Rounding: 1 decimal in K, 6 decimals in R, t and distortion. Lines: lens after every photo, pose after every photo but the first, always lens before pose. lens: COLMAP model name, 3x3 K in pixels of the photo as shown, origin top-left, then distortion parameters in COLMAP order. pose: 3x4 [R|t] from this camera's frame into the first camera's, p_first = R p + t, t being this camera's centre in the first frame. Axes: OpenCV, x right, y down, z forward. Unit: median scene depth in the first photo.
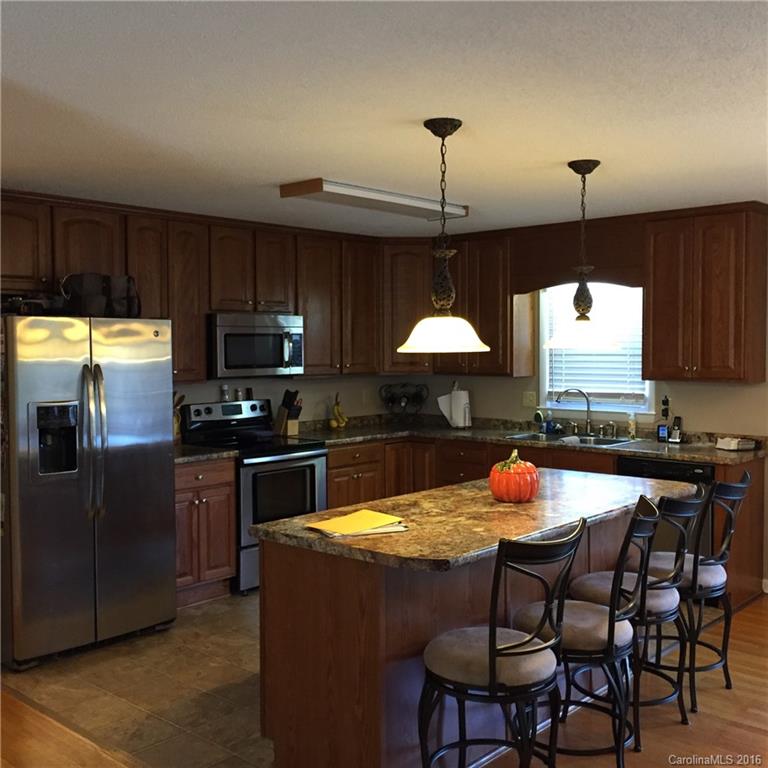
lens RADIAL K [[867.7, 0, 383.5], [0, 867.7, 379.8], [0, 0, 1]] dist [0.011947, 0.000000]
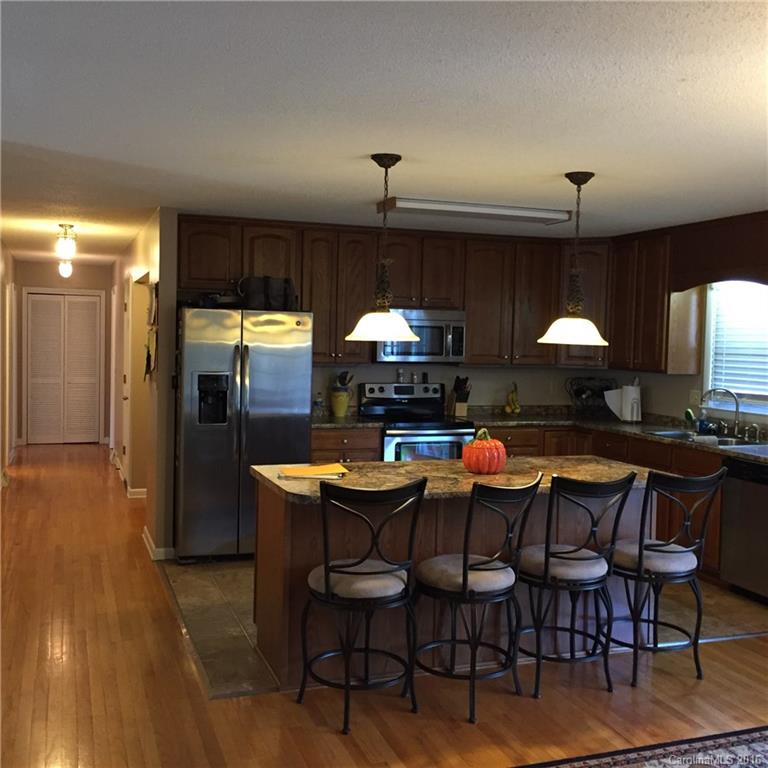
lens RADIAL K [[867.7, 0, 385.6], [0, 867.7, 387.0], [0, 0, 1]] dist [0.011947, 0.000000]
pose [[0.885233, 0.053168, -0.462100, 0.385621], [-0.046254, 0.998584, 0.026287, 0.000462], [0.462843, -0.001896, 0.886438, -0.059891]]
